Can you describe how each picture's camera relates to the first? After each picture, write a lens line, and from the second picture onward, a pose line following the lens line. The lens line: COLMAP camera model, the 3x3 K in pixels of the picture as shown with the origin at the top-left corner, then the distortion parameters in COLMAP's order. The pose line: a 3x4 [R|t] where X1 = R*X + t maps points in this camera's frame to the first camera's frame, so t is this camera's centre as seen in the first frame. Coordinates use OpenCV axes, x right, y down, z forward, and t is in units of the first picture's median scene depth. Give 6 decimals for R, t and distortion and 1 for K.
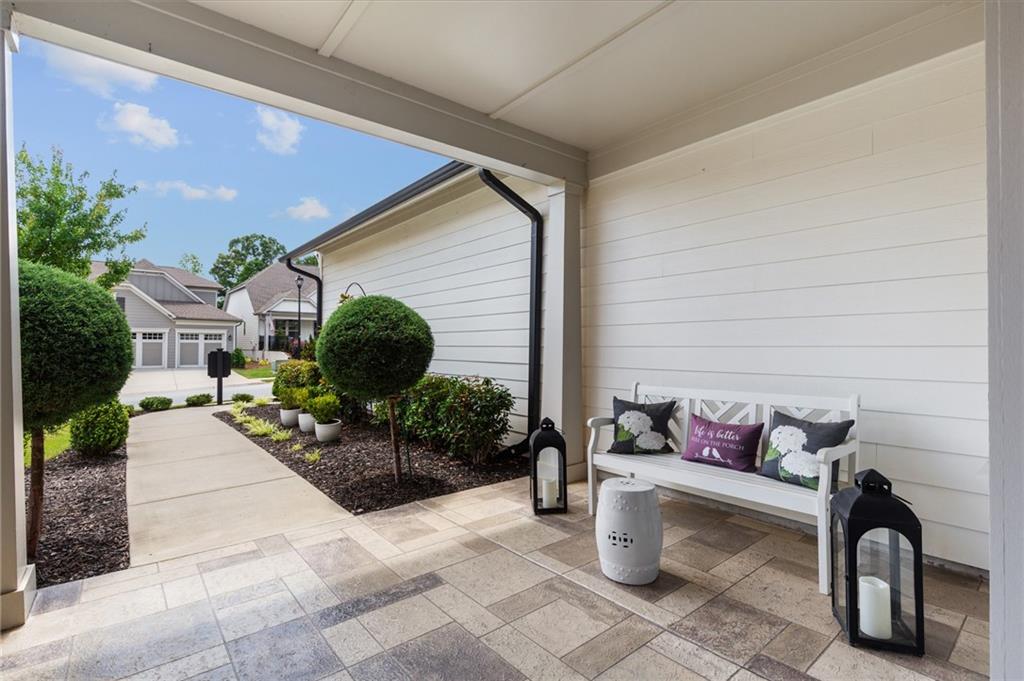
lens RADIAL K [[482.4, 0, 521.4], [0, 482.4, 349.3], [0, 0, 1]] dist [0.000015, -0.000187]
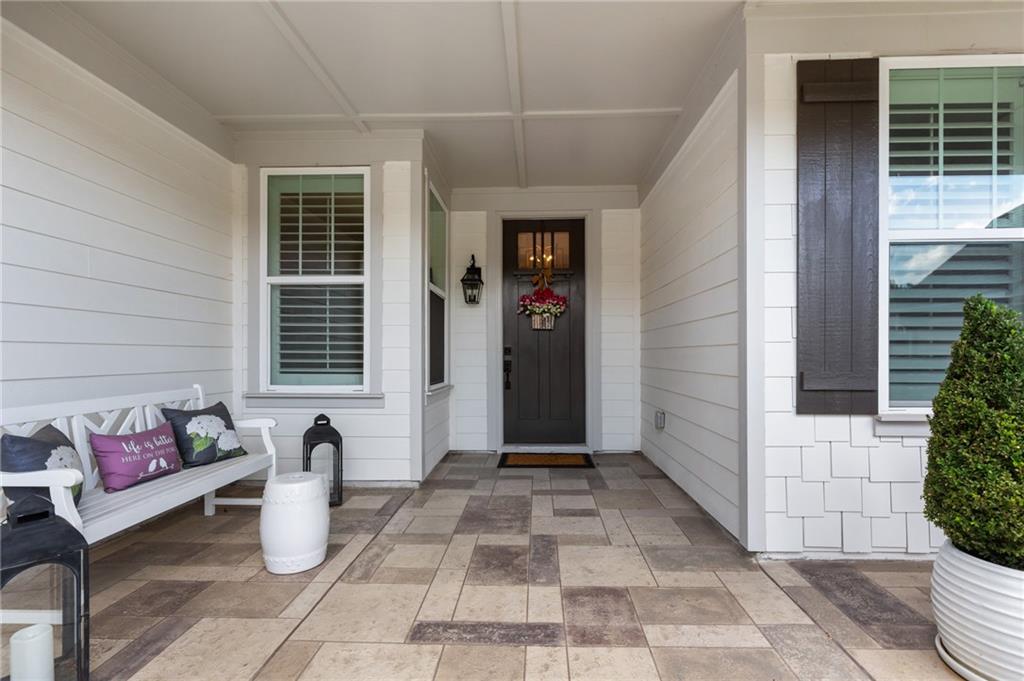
lens RADIAL K [[482.4, 0, 518.5], [0, 482.4, 343.6], [0, 0, 1]] dist [0.000015, -0.000187]
pose [[-0.743917, 0.018115, 0.668026, -0.822048], [0.006193, 0.999776, -0.020215, 0.018246], [-0.668243, -0.010901, -0.743863, 1.449407]]
